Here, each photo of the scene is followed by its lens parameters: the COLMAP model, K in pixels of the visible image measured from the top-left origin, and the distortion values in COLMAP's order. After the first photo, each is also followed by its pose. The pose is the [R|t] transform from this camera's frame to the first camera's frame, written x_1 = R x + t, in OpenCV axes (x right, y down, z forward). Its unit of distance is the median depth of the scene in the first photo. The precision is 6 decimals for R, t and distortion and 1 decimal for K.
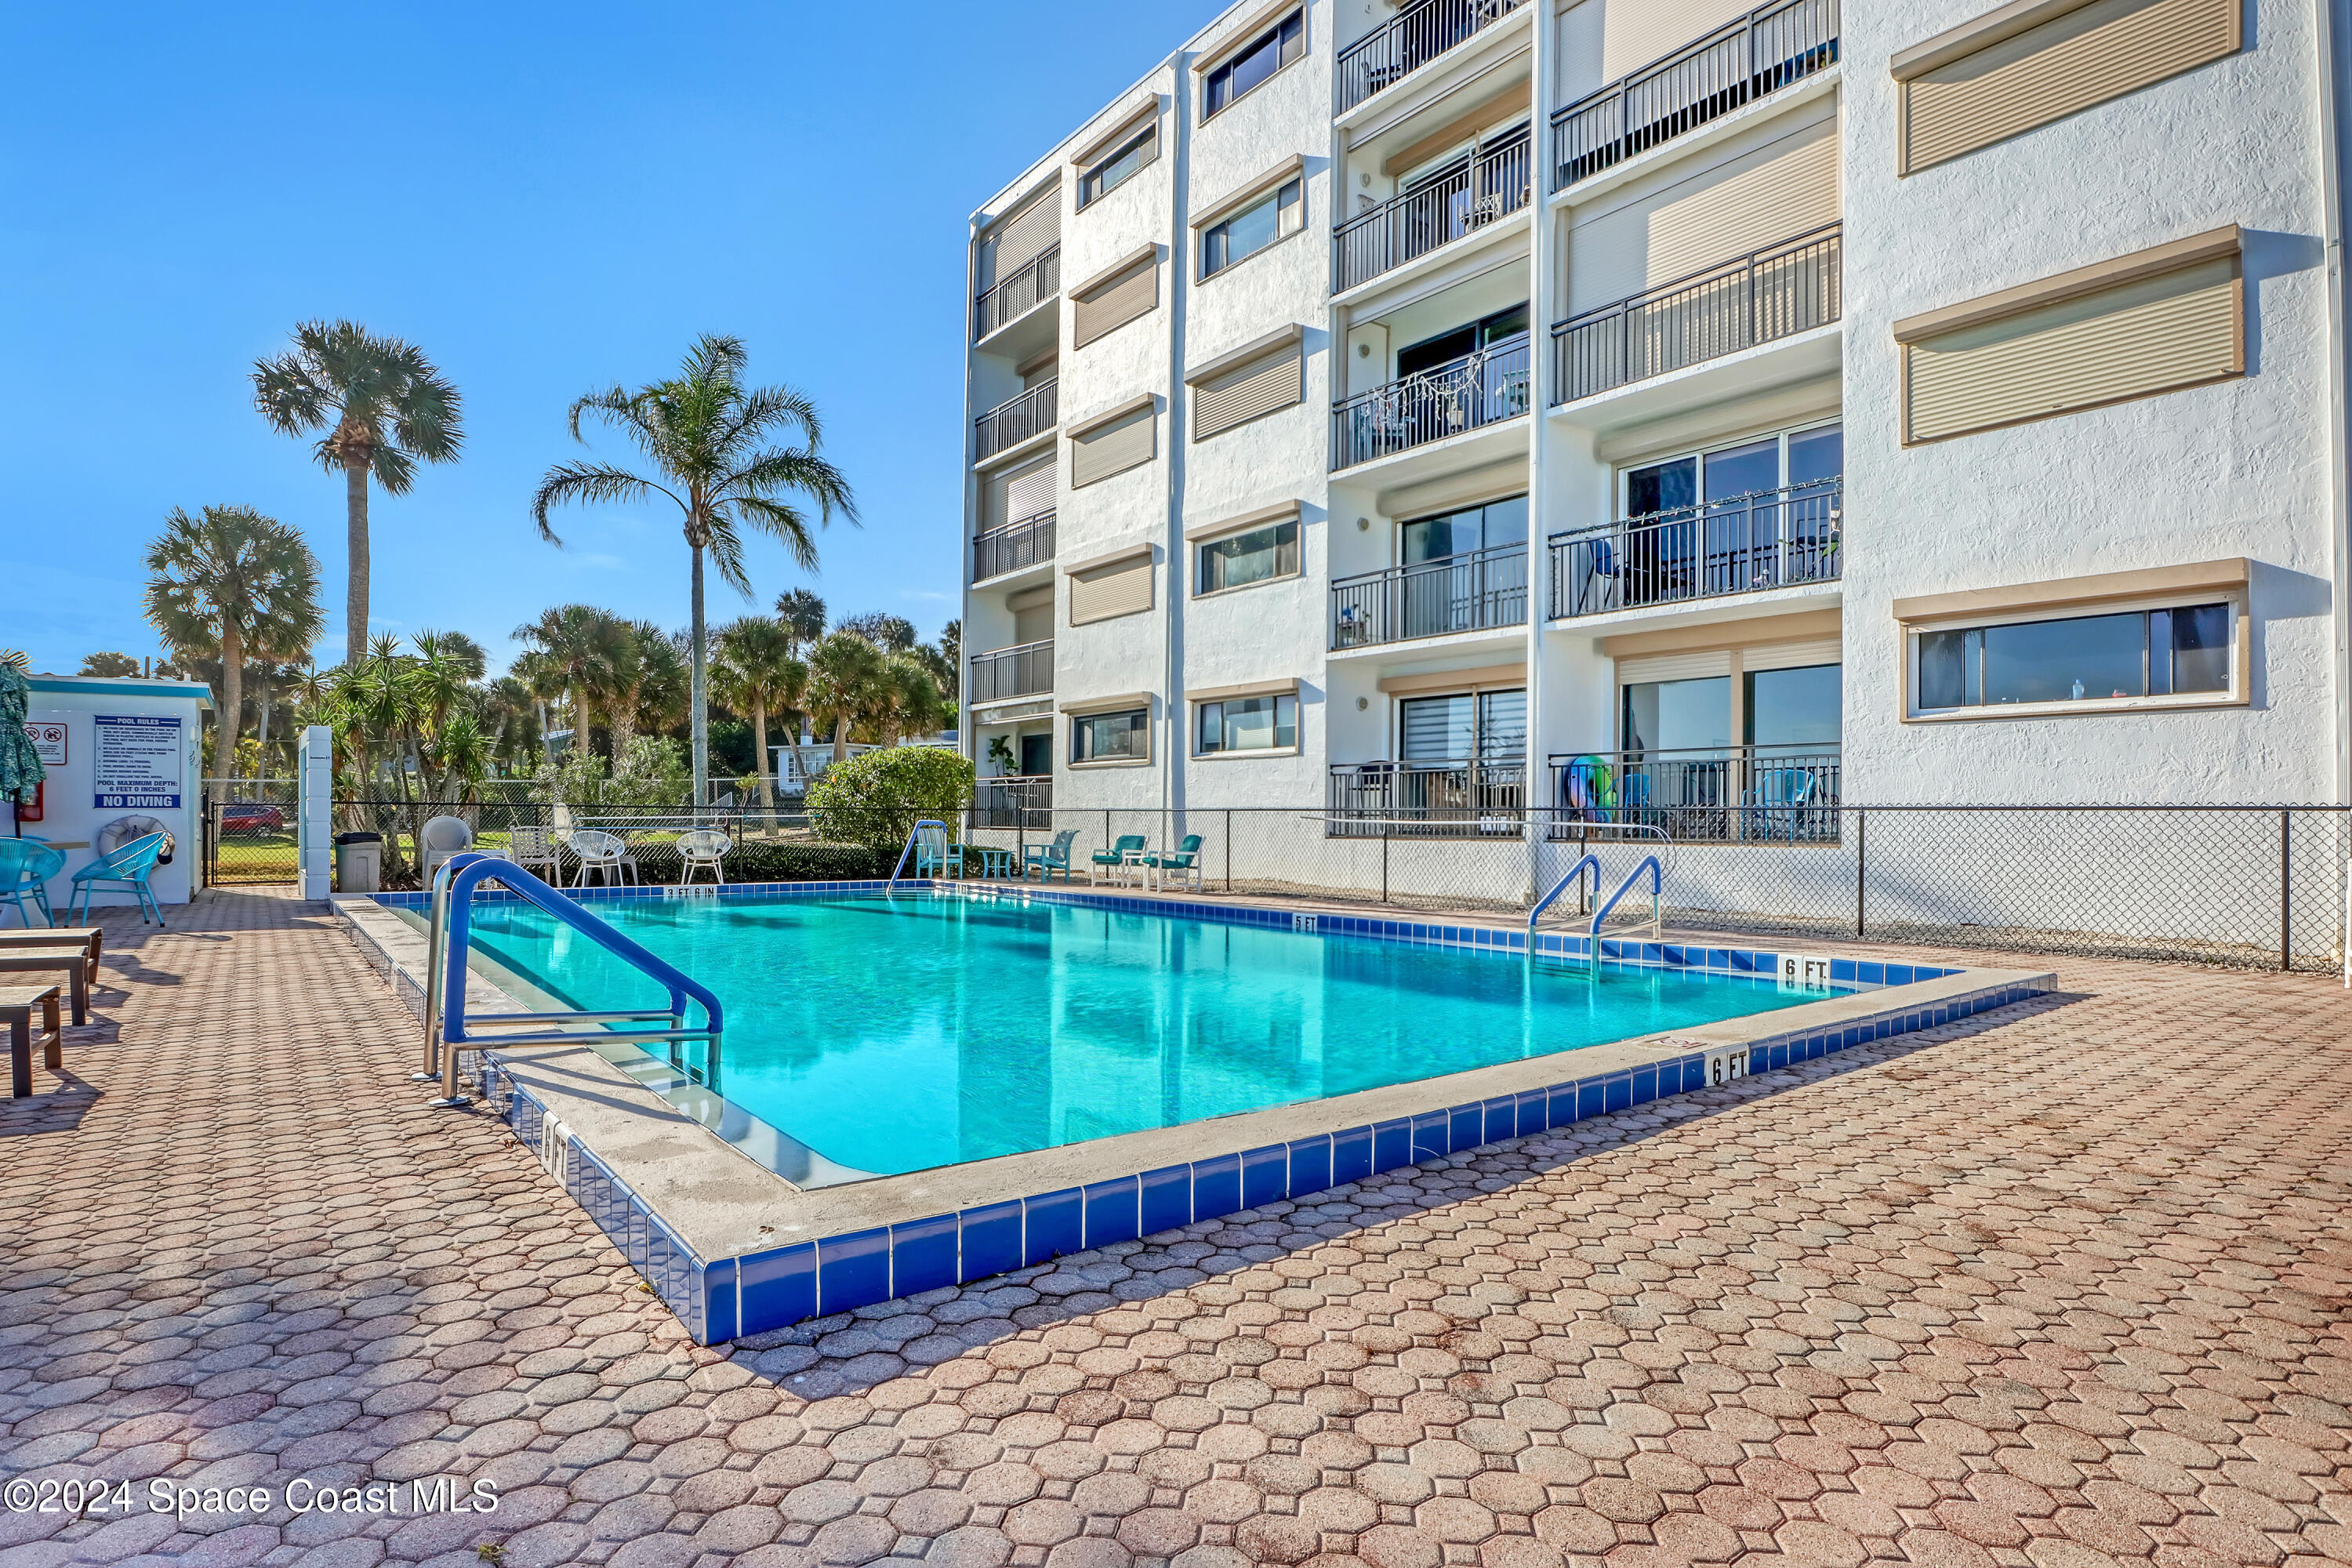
lens RADIAL K [[1217.9, 0, 1154.8], [0, 1217.9, 811.5], [0, 0, 1]] dist [-0.023940, 0.008995]
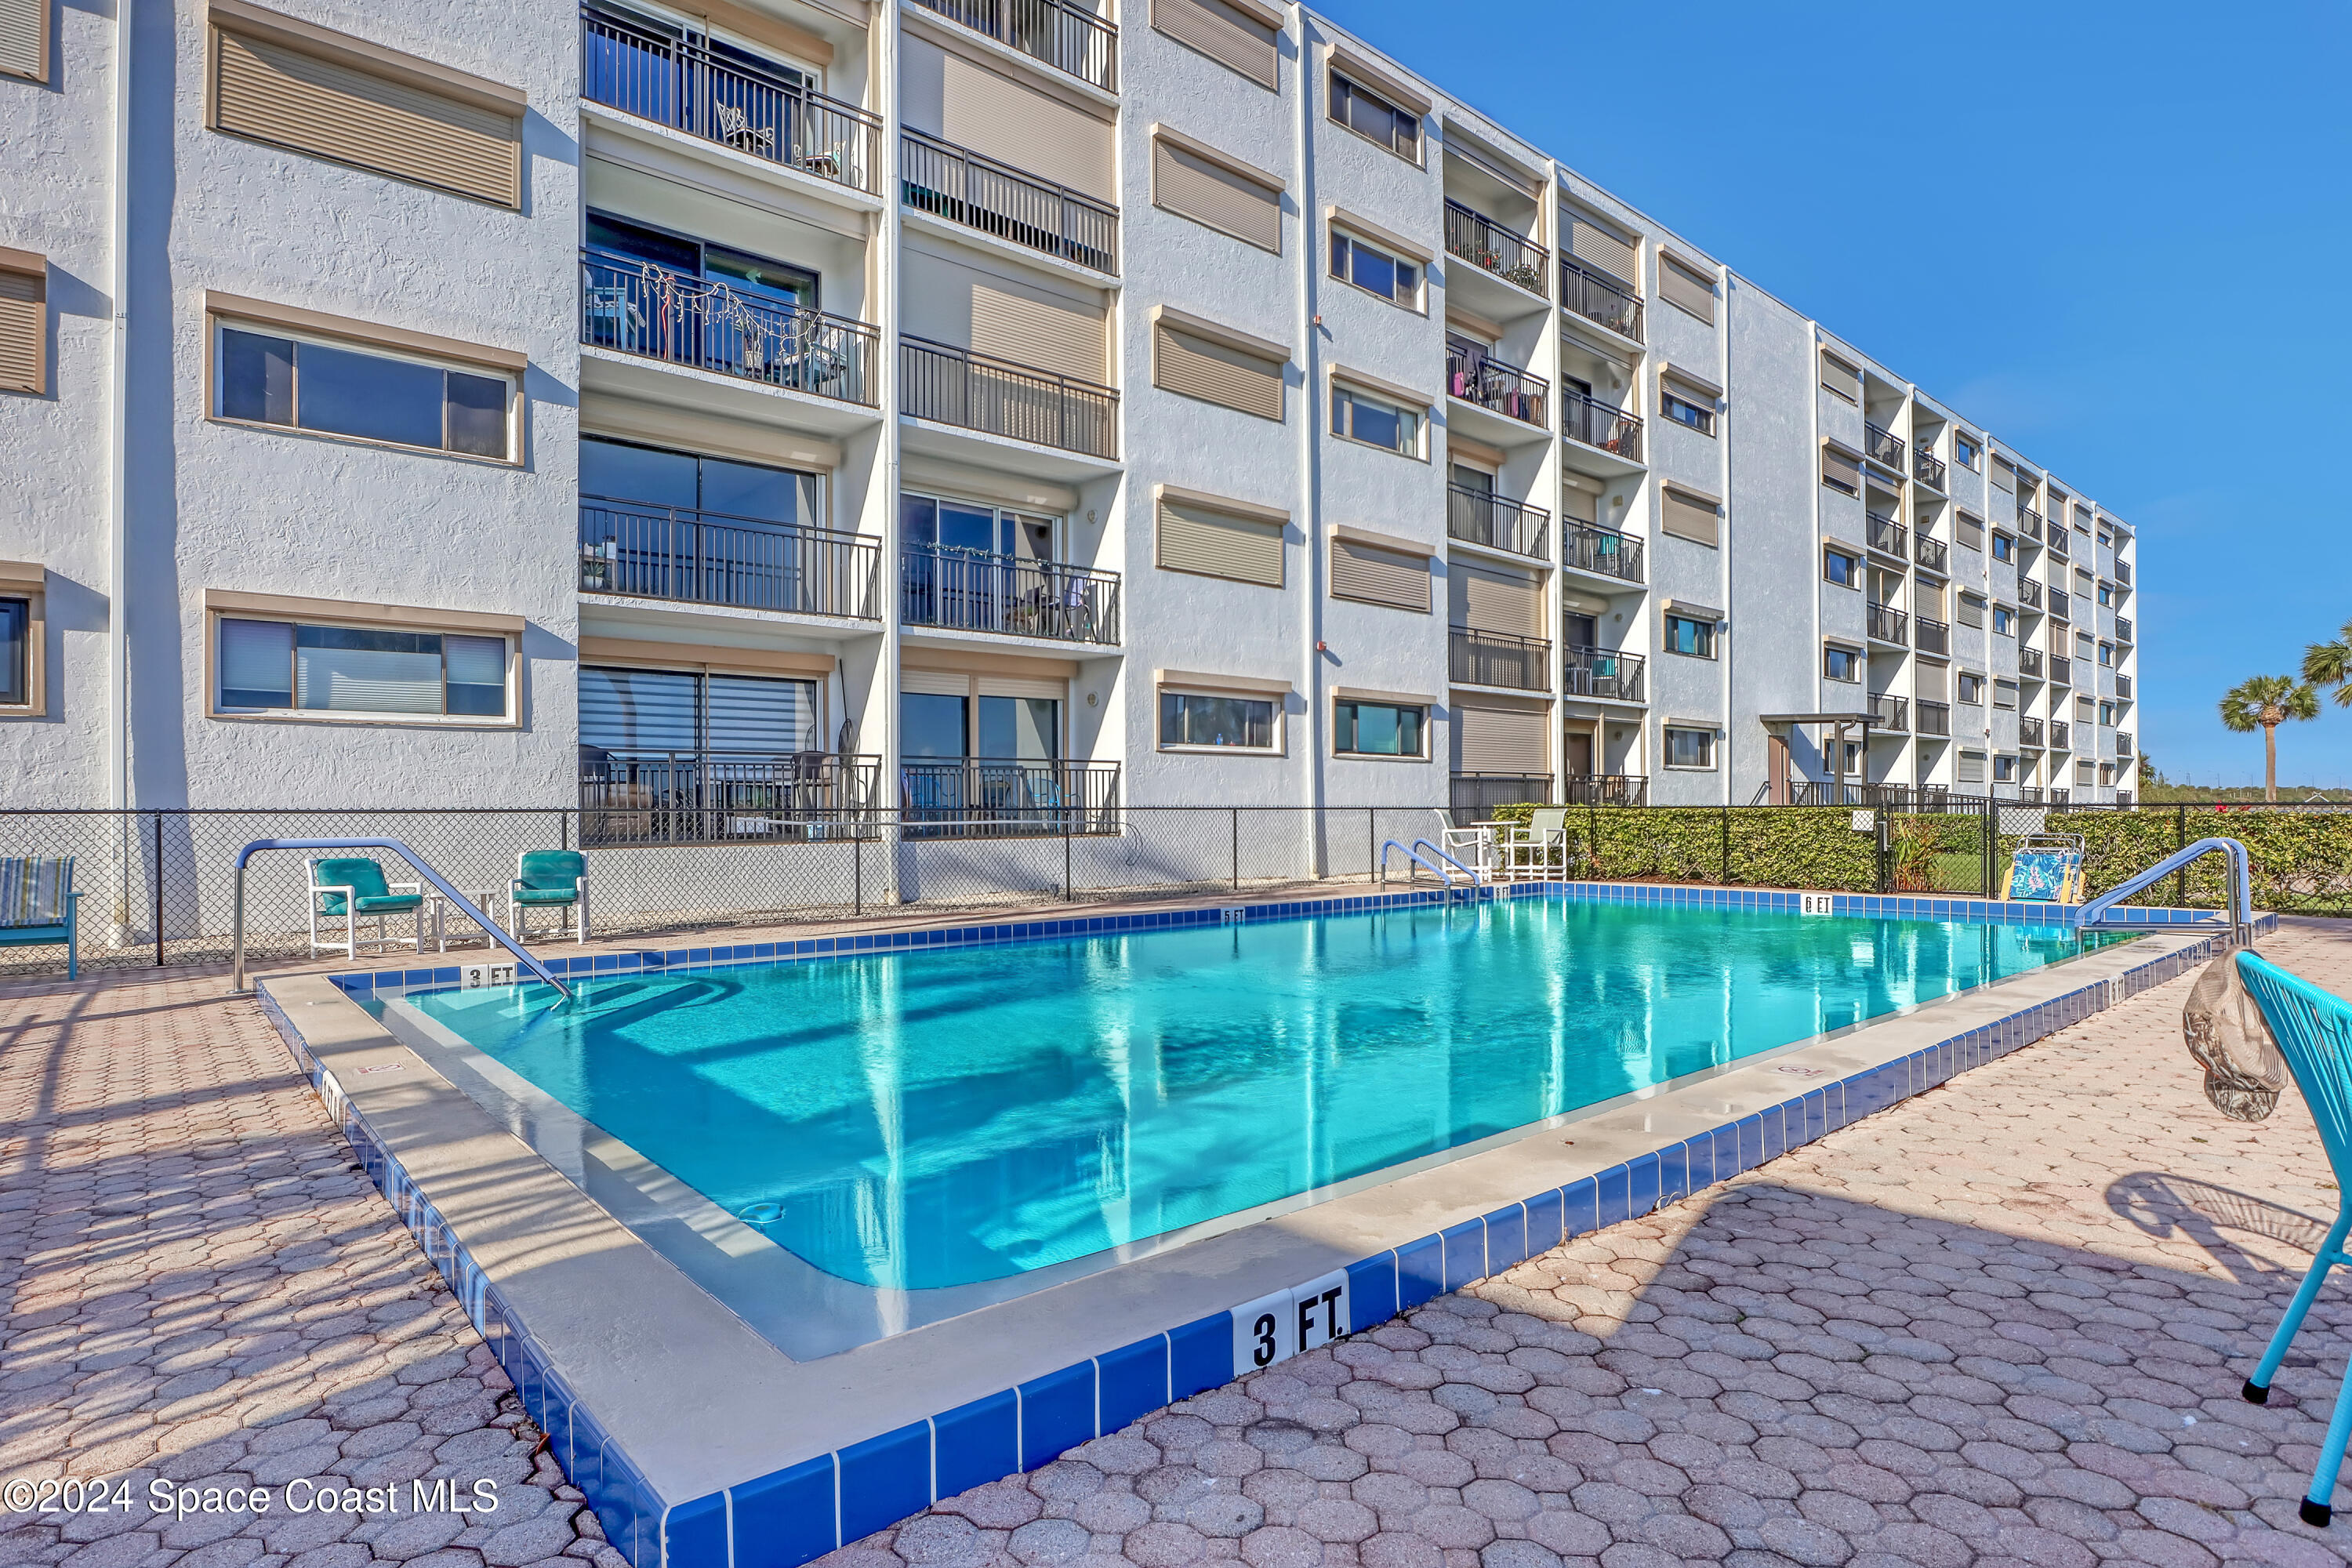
lens RADIAL K [[1217.9, 0, 1154.8], [0, 1217.9, 811.5], [0, 0, 1]] dist [-0.023940, 0.008995]
pose [[-0.026543, -0.002783, 0.999644, -0.573408], [0.004687, 0.999985, 0.002909, -0.001575], [-0.999637, 0.004762, -0.026530, 0.673381]]
